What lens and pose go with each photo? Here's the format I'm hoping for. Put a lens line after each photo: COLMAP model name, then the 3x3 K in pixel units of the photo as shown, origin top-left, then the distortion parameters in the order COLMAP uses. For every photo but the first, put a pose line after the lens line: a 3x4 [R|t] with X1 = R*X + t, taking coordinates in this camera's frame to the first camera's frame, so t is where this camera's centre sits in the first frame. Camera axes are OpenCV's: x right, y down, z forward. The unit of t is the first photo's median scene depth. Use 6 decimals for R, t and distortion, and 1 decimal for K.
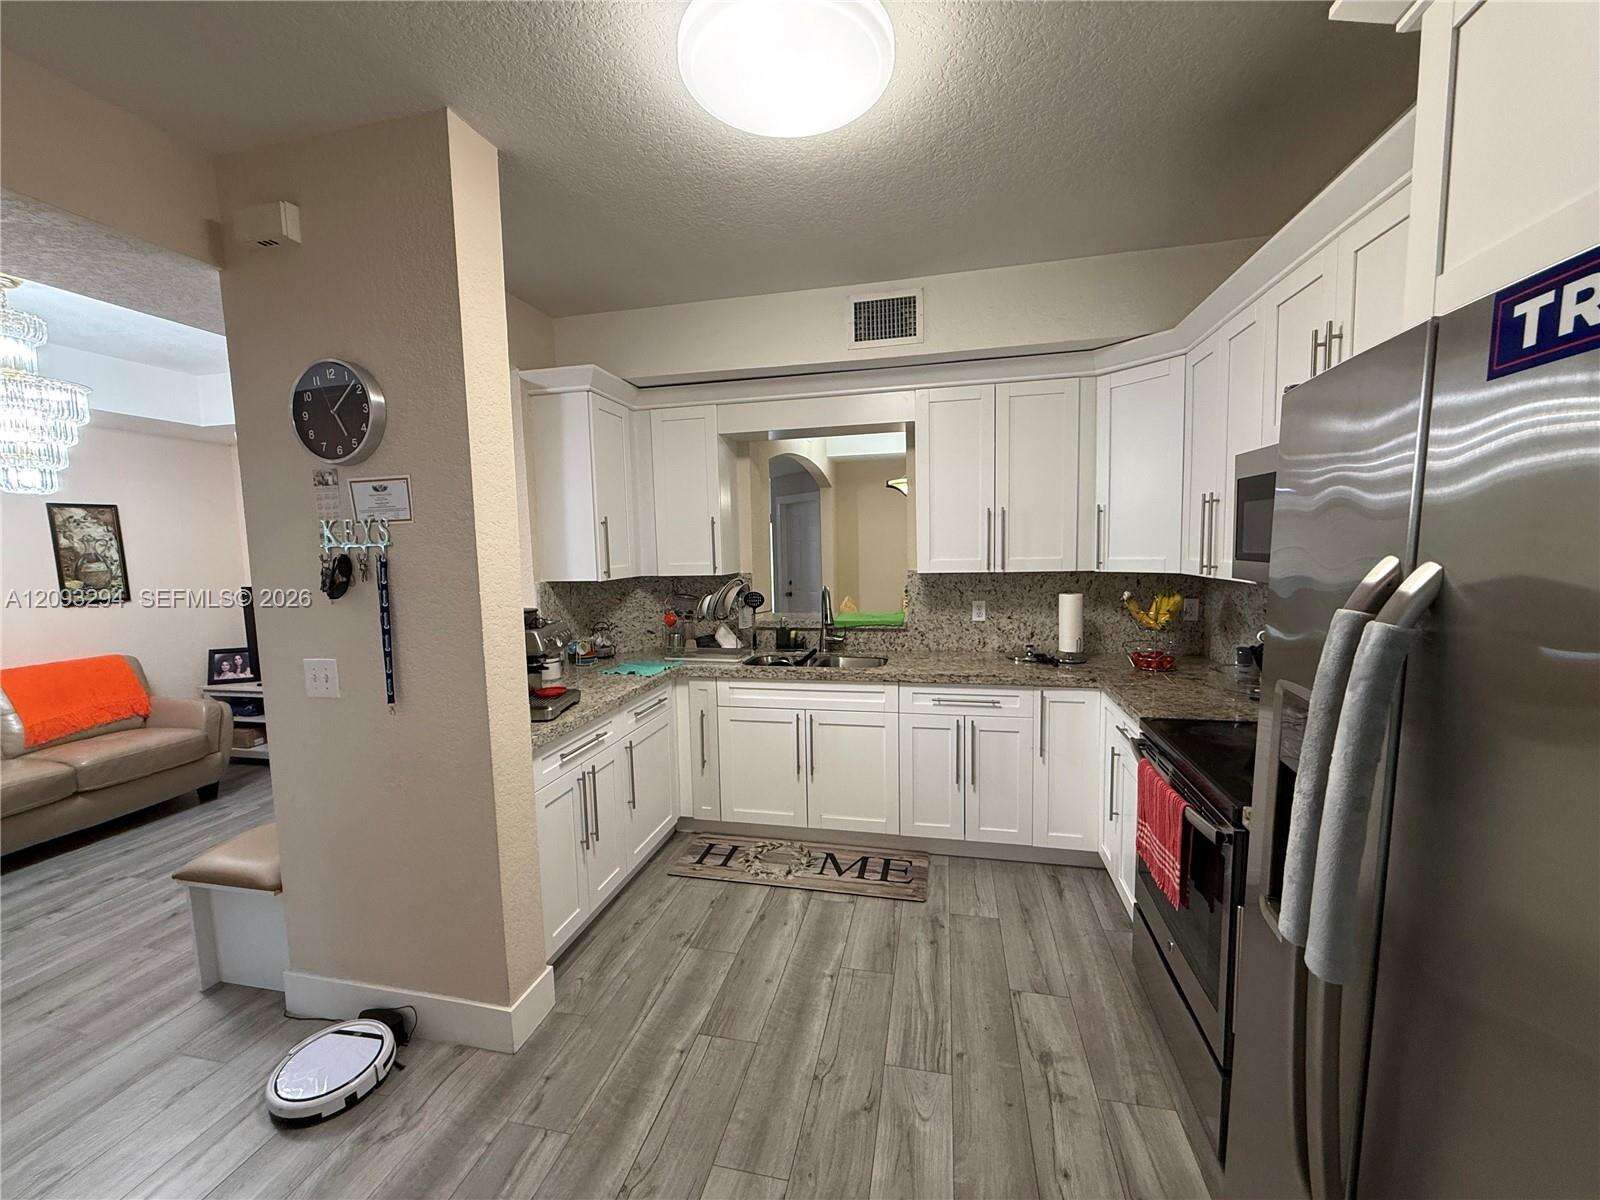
lens RADIAL K [[643.5, 0, 794.7], [0, 643.5, 603.0], [0, 0, 1]] dist [0.000086, -0.000046]
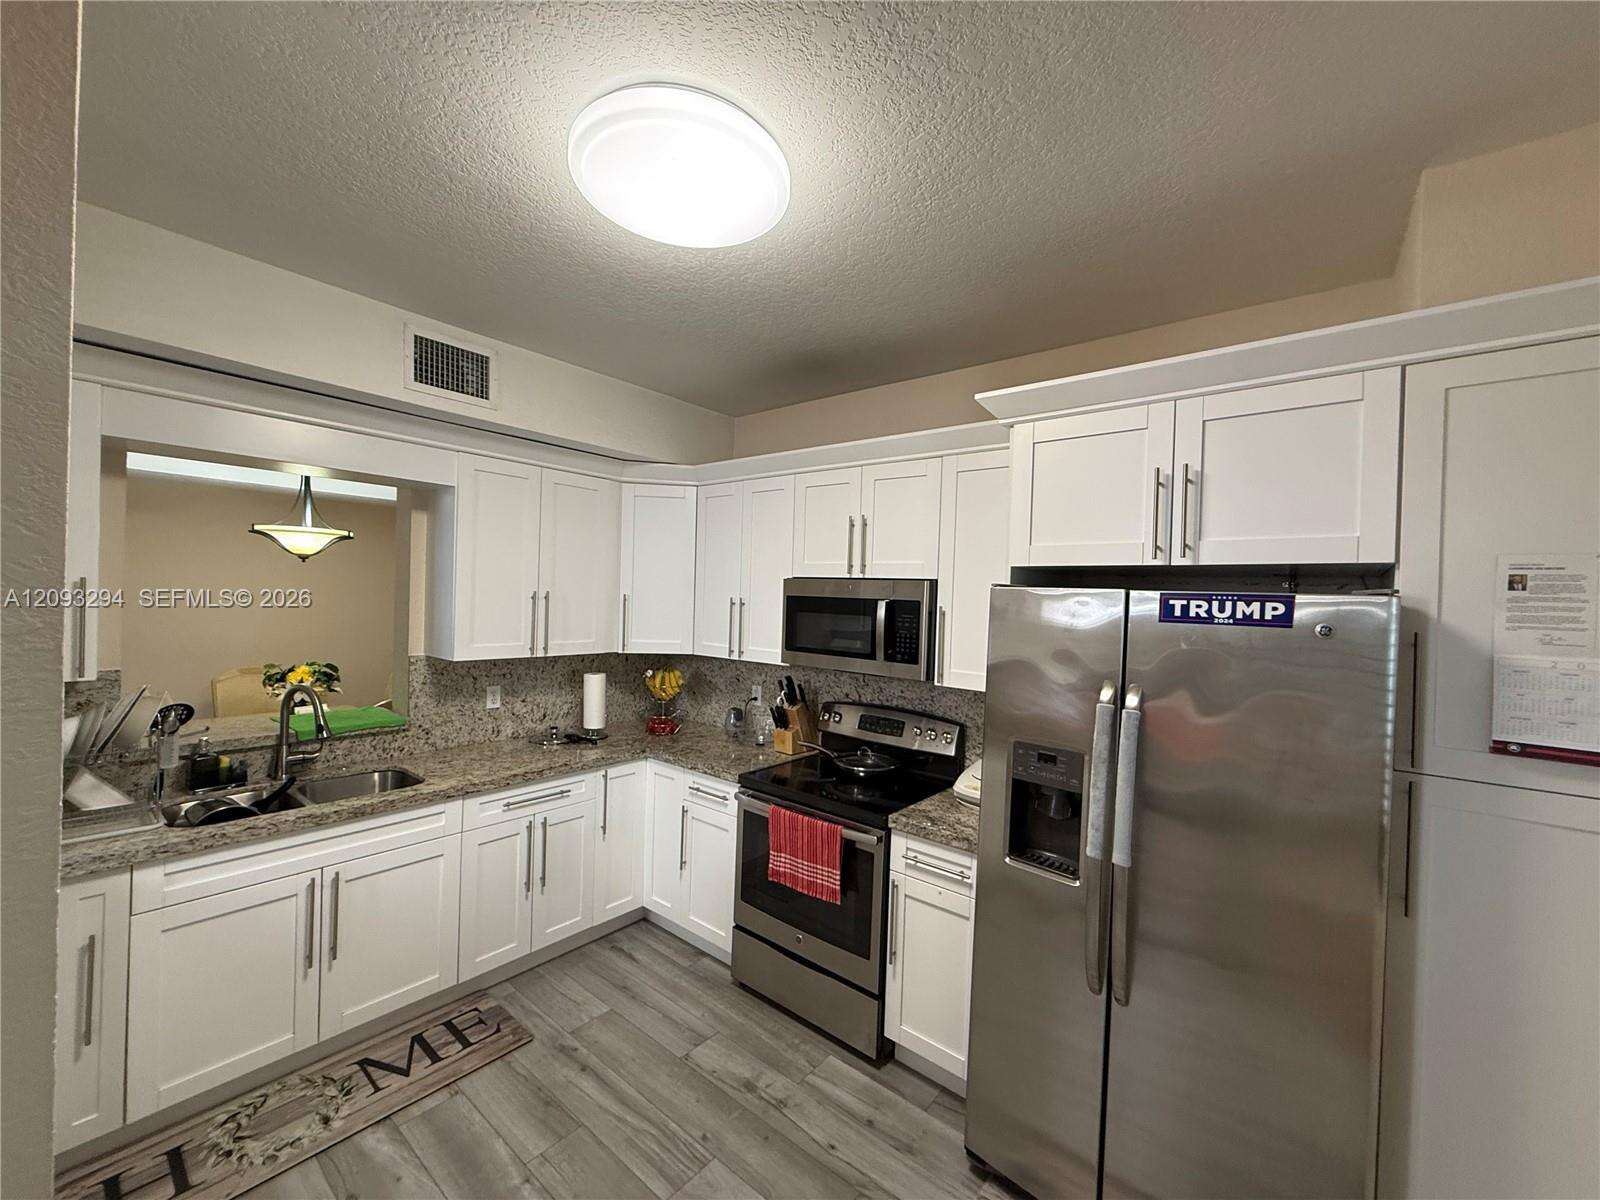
lens RADIAL K [[643.5, 0, 805.7], [0, 643.5, 599.4], [0, 0, 1]] dist [0.000086, -0.000046]
pose [[0.437289, 0.033042, 0.898714, -0.415693], [0.040663, 0.997576, -0.056462, -0.067197], [-0.898401, 0.061234, 0.434886, 0.223625]]
